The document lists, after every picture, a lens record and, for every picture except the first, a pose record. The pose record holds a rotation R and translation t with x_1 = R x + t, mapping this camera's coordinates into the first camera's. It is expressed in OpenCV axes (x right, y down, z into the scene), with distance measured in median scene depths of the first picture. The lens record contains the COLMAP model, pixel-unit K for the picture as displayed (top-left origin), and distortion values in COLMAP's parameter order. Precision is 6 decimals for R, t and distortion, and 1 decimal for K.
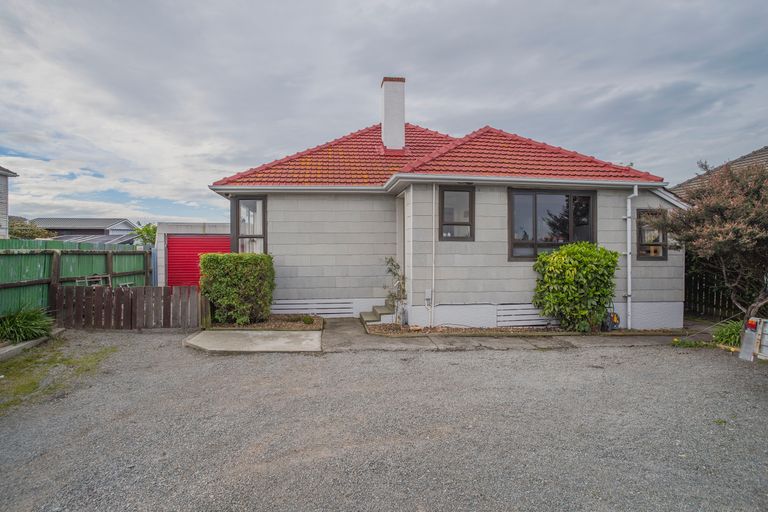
lens RADIAL K [[439.8, 0, 383.8], [0, 439.8, 249.4], [0, 0, 1]] dist [-0.073076, 0.047970]
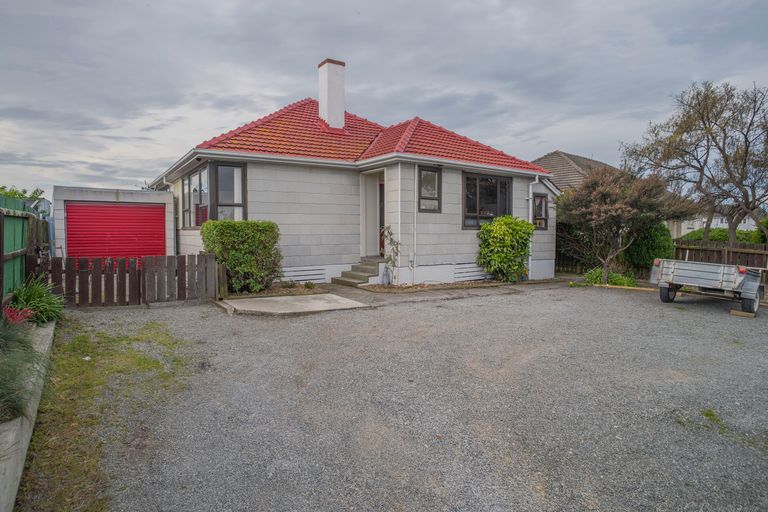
lens RADIAL K [[428.7, 0, 383.9], [0, 428.7, 247.2], [0, 0, 1]] dist [-0.069709, 0.043217]
pose [[0.892585, -0.015714, 0.450605, -0.470298], [-0.004225, 0.999057, 0.043209, 0.025054], [-0.450859, -0.040472, 0.891677, 0.002091]]
